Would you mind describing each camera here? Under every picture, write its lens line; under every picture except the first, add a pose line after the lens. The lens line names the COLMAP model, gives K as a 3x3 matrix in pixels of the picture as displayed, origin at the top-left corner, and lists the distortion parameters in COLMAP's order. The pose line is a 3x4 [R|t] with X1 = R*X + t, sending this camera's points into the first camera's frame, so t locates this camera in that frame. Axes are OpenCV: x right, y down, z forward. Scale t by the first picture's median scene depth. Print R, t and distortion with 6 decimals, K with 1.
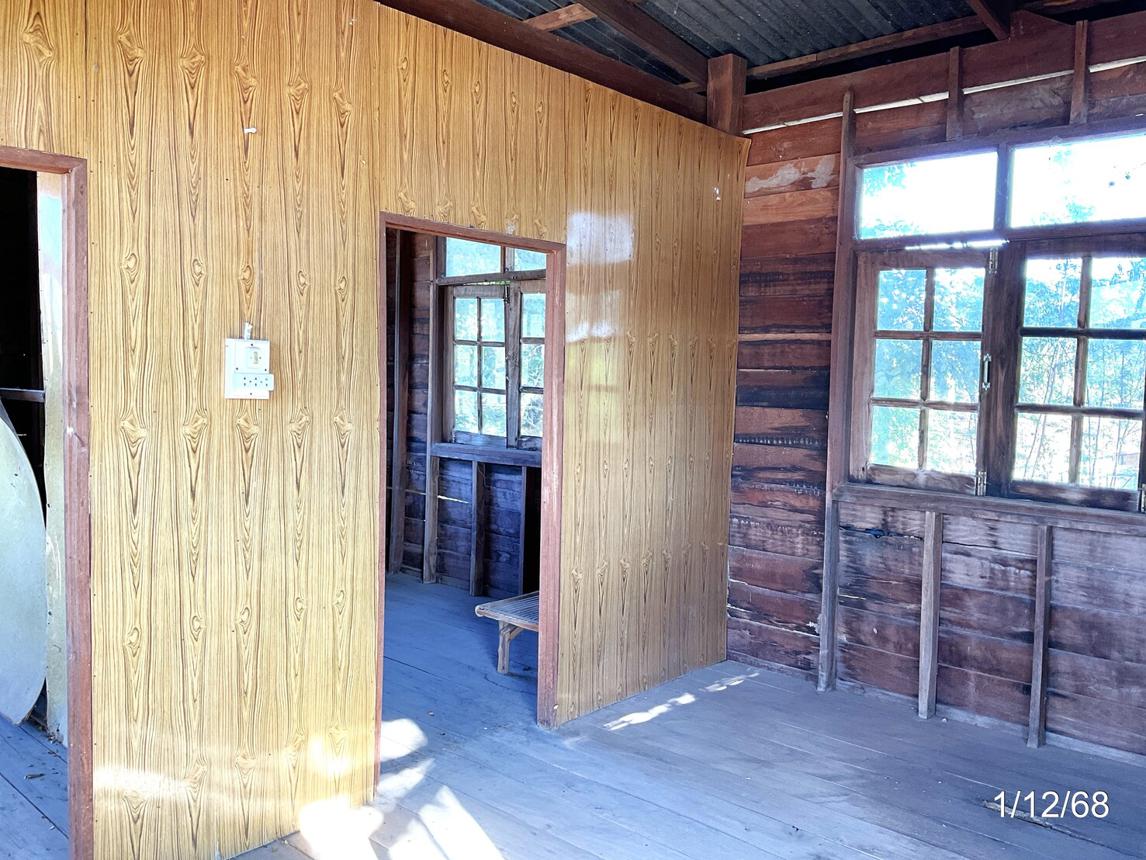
lens RADIAL K [[944.3, 0, 563.3], [0, 944.3, 433.9], [0, 0, 1]] dist [0.080236, -0.139183]
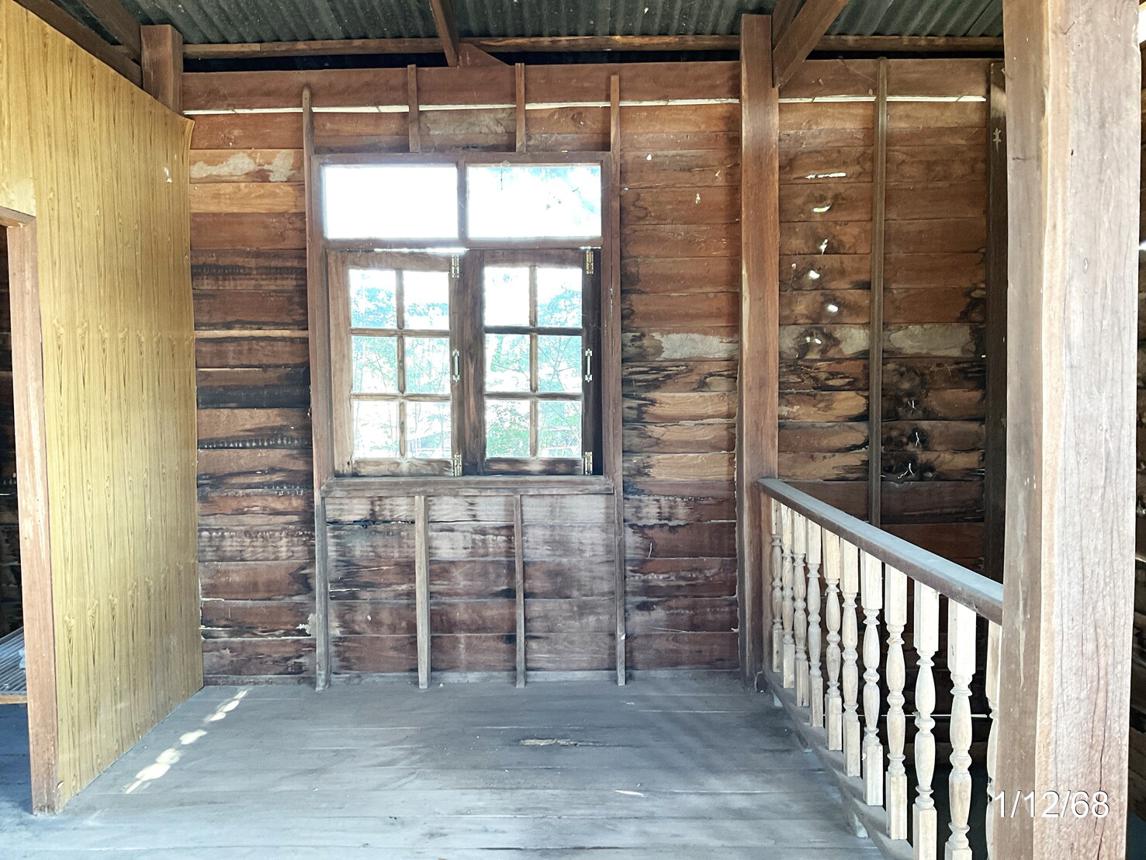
lens RADIAL K [[944.3, 0, 572.9], [0, 944.3, 433.4], [0, 0, 1]] dist [0.080236, -0.139183]
pose [[0.742586, -0.069107, 0.666175, -0.194705], [0.073141, 0.997081, 0.021904, 0.000428], [-0.665744, 0.032459, 0.745473, 0.083327]]
